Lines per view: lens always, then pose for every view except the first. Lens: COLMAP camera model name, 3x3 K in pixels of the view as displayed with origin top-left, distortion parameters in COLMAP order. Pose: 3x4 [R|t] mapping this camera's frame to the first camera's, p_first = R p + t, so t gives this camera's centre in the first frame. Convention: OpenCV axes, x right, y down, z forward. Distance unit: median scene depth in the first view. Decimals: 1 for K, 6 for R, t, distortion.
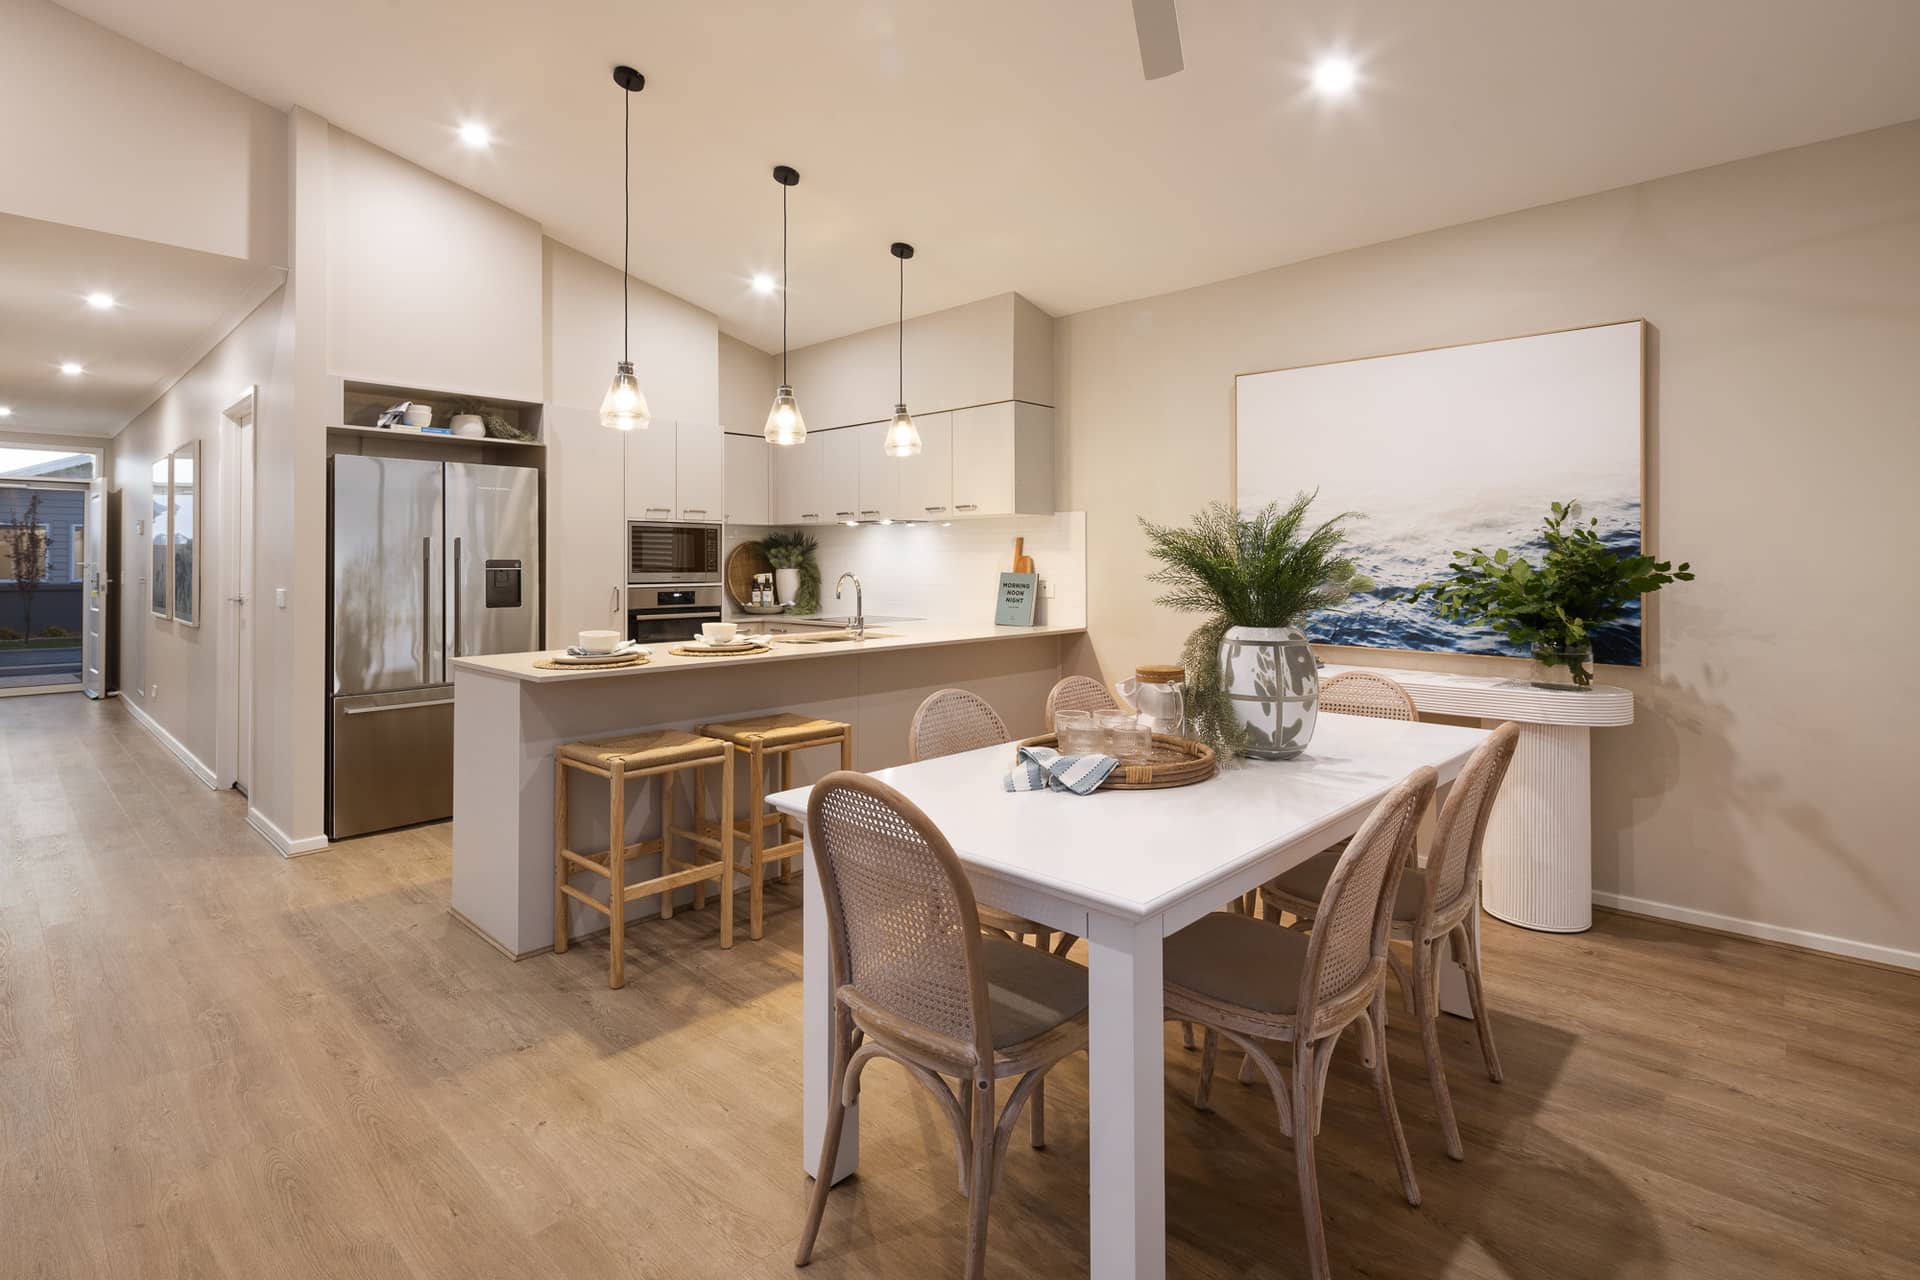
lens RADIAL K [[918.5, 0, 952.6], [0, 918.5, 558.9], [0, 0, 1]] dist [0.009509, -0.002095]
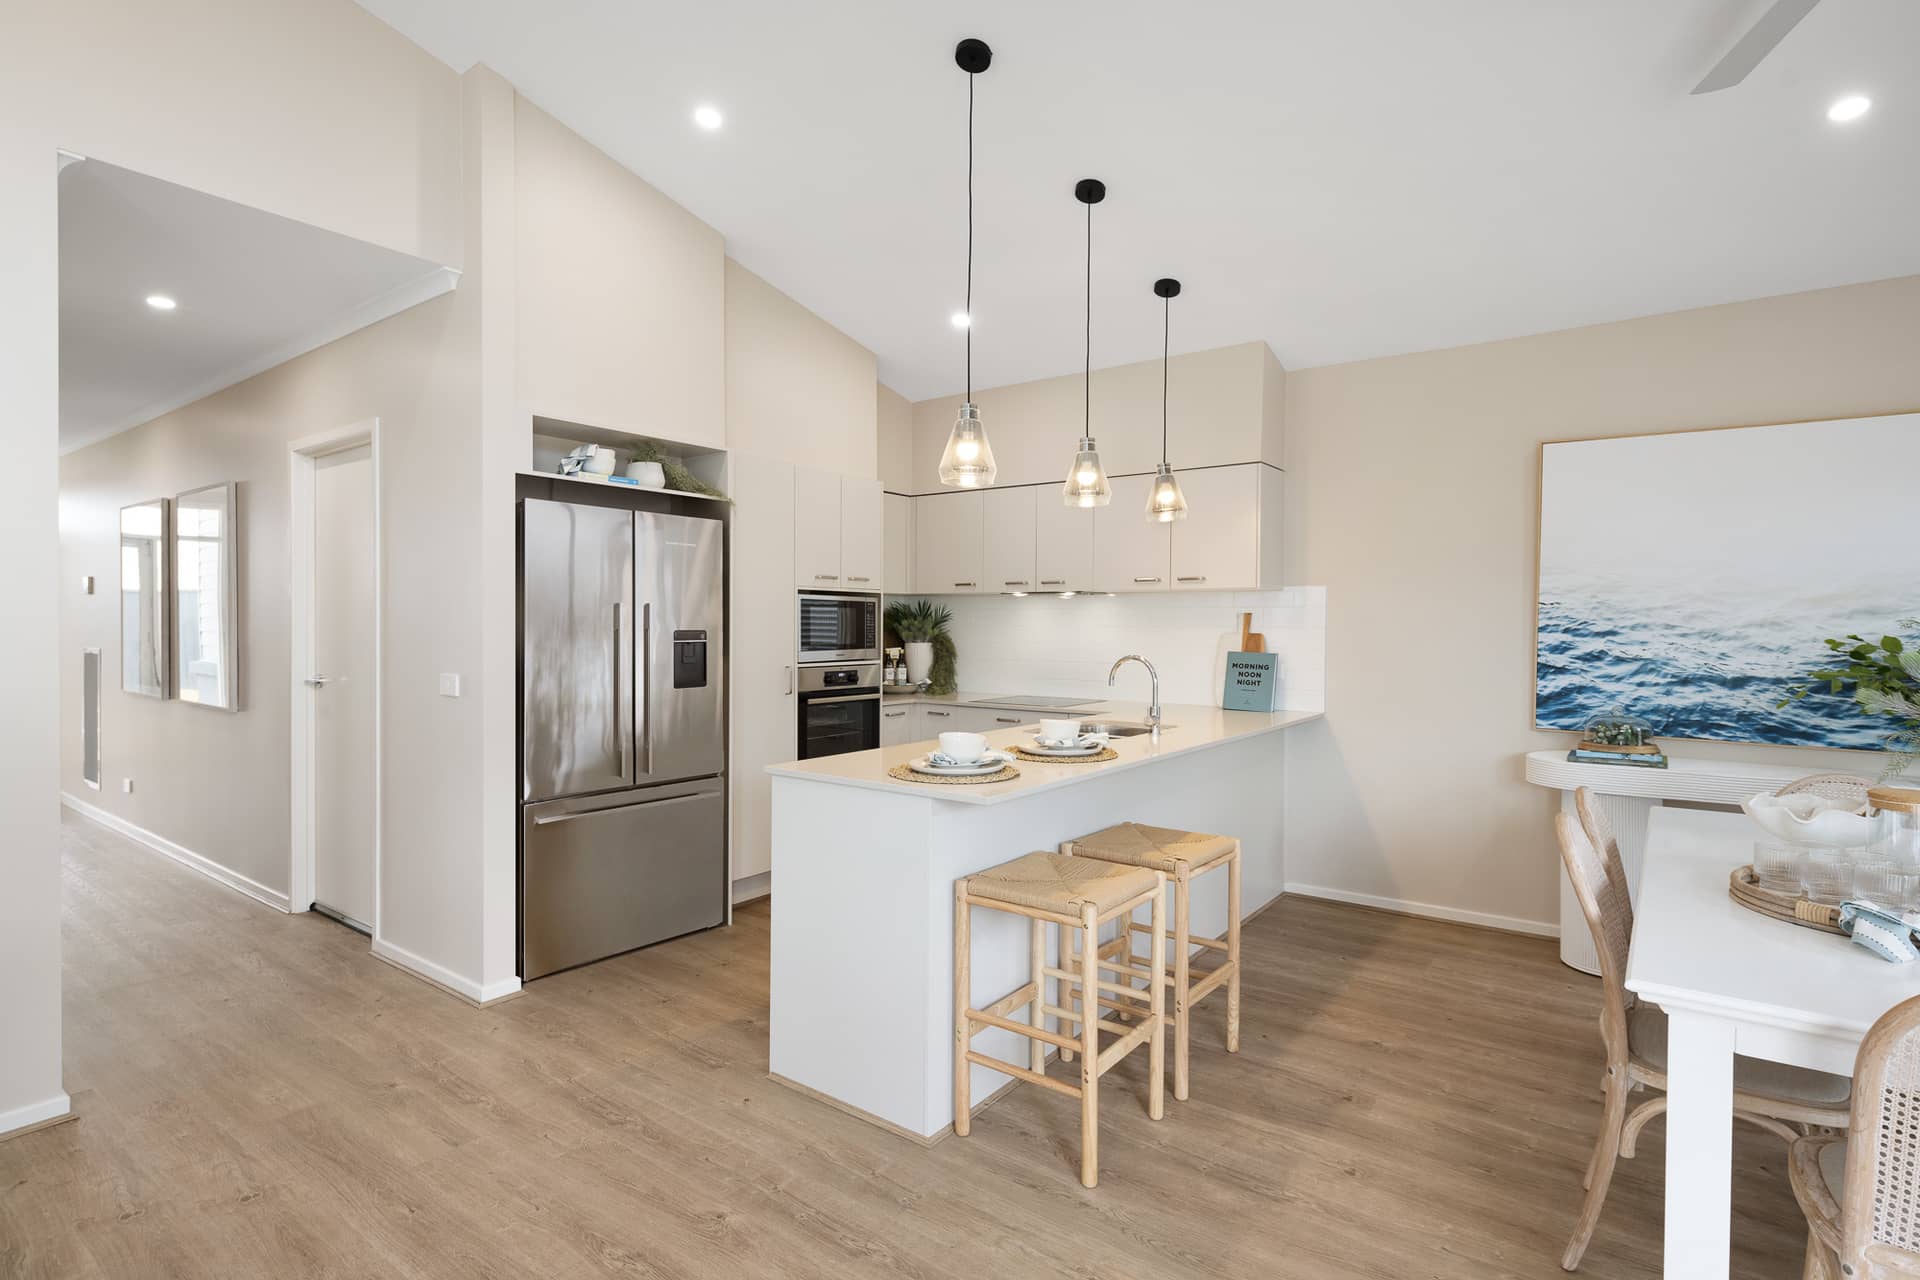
lens RADIAL K [[918.5, 0, 964.8], [0, 918.5, 634.7], [0, 0, 1]] dist [0.009509, -0.002095]
pose [[0.991270, 0.011745, 0.131327, -0.380352], [-0.012934, 0.999883, 0.008202, -0.007822], [-0.131215, -0.009829, 0.991305, 0.153689]]
